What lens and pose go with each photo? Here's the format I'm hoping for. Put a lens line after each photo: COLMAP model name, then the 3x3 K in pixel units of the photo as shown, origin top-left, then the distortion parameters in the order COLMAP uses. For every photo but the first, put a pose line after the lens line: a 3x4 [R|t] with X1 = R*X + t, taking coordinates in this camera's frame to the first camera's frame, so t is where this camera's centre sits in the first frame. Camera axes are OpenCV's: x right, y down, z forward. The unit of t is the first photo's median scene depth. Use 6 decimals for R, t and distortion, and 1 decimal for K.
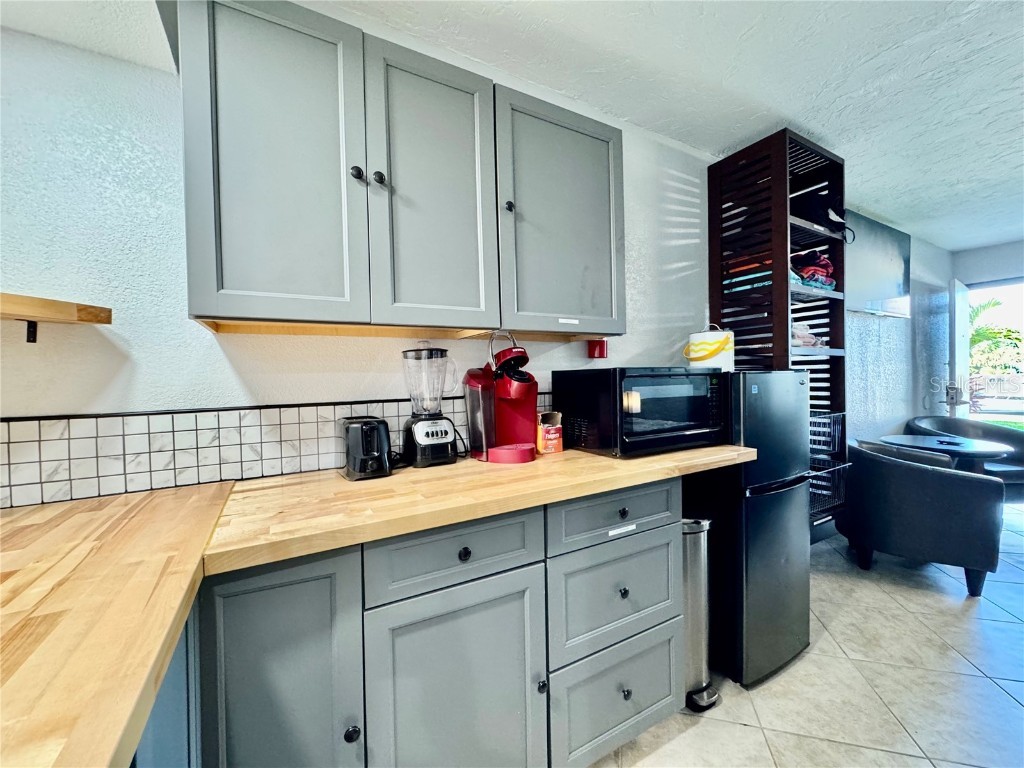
lens RADIAL K [[410.2, 0, 510.6], [0, 410.2, 383.4], [0, 0, 1]] dist [-0.003325, 0.000018]
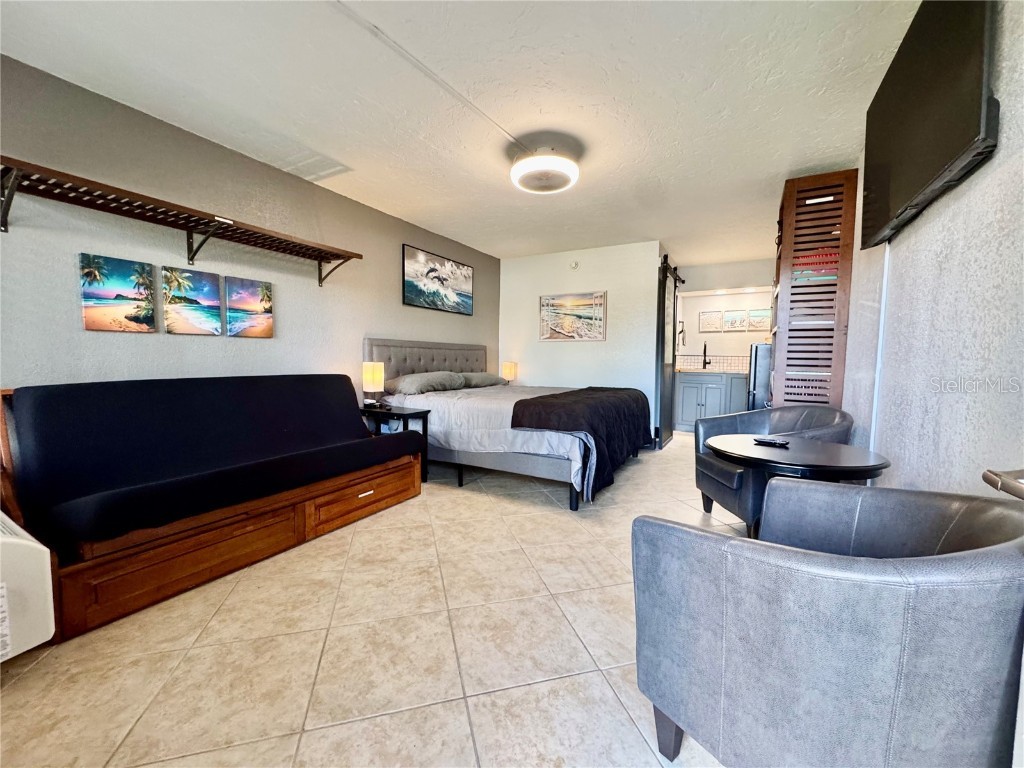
lens RADIAL K [[409.2, 0, 511.4], [0, 409.2, 383.0], [0, 0, 1]] dist [-0.003295, -0.000082]
pose [[-0.861391, 0.038312, -0.506495, 2.660916], [-0.006535, 0.996233, 0.086470, -0.004506], [0.507900, 0.077794, -0.857896, 2.027199]]
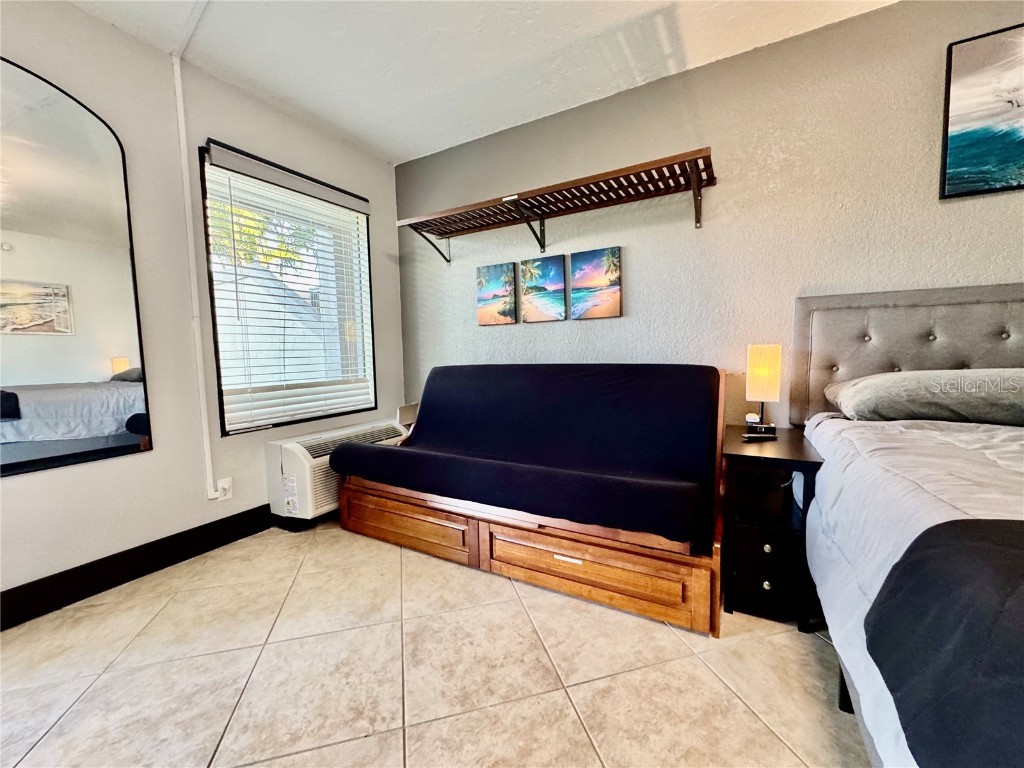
lens RADIAL K [[411.2, 0, 511.2], [0, 411.2, 382.8], [0, 0, 1]] dist [-0.005032, 0.000549]
pose [[-0.505821, -0.039359, 0.861740, 1.724472], [0.046541, 0.996258, 0.072821, 0.059121], [-0.861382, 0.076941, -0.502097, 1.111577]]
